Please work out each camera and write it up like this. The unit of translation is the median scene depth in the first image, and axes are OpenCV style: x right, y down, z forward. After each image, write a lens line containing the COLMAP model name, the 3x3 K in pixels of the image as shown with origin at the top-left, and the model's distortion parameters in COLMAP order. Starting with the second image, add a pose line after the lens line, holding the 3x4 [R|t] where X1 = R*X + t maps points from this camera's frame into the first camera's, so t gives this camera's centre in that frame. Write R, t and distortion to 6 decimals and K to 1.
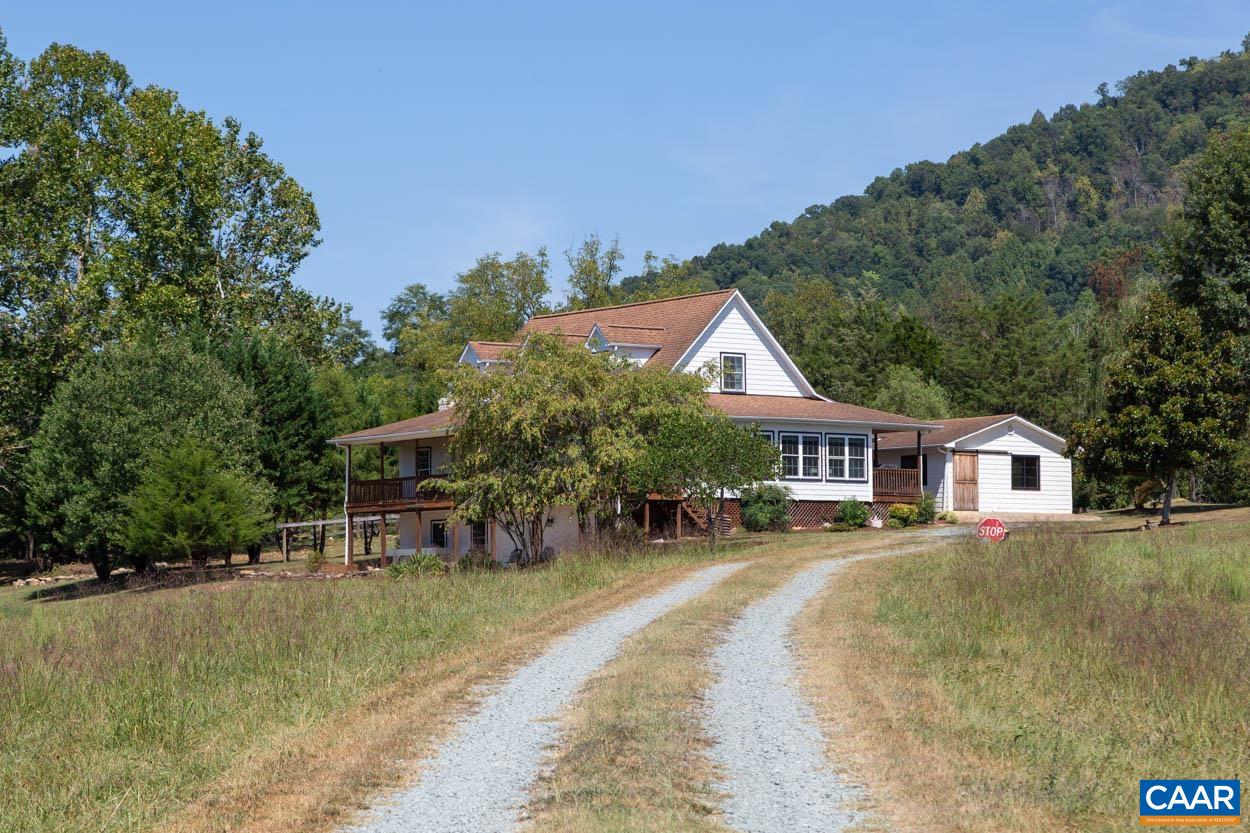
lens RADIAL K [[2953.7, 0, 625.1], [0, 2953.7, 416.4], [0, 0, 1]] dist [0.078847, 0.000000]
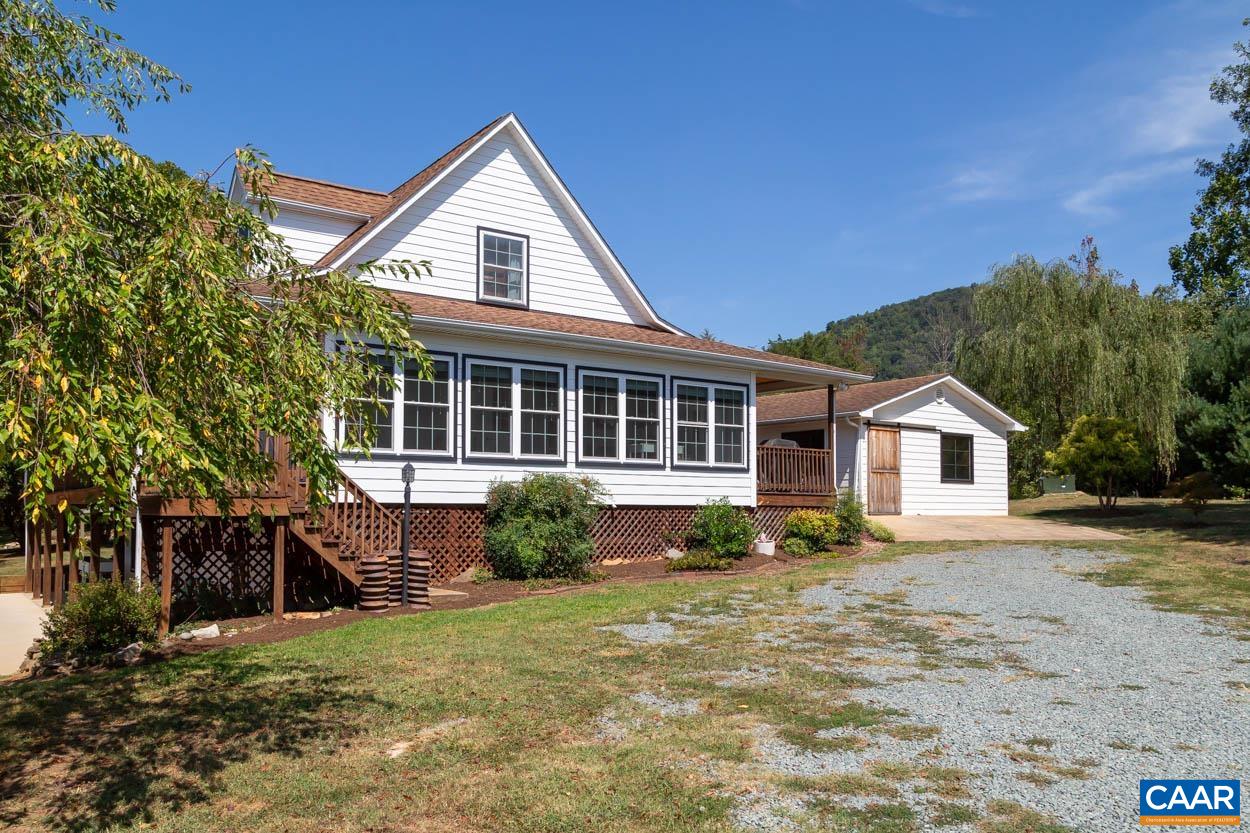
lens RADIAL K [[1010.7, 0, 624.6], [0, 1010.7, 419.0], [0, 0, 1]] dist [-0.000916, 0.000043]
pose [[0.999849, 0.008093, 0.015357, 0.056251], [-0.007676, 0.999606, -0.026990, 0.017921], [-0.015569, 0.026869, 0.999518, 0.814096]]
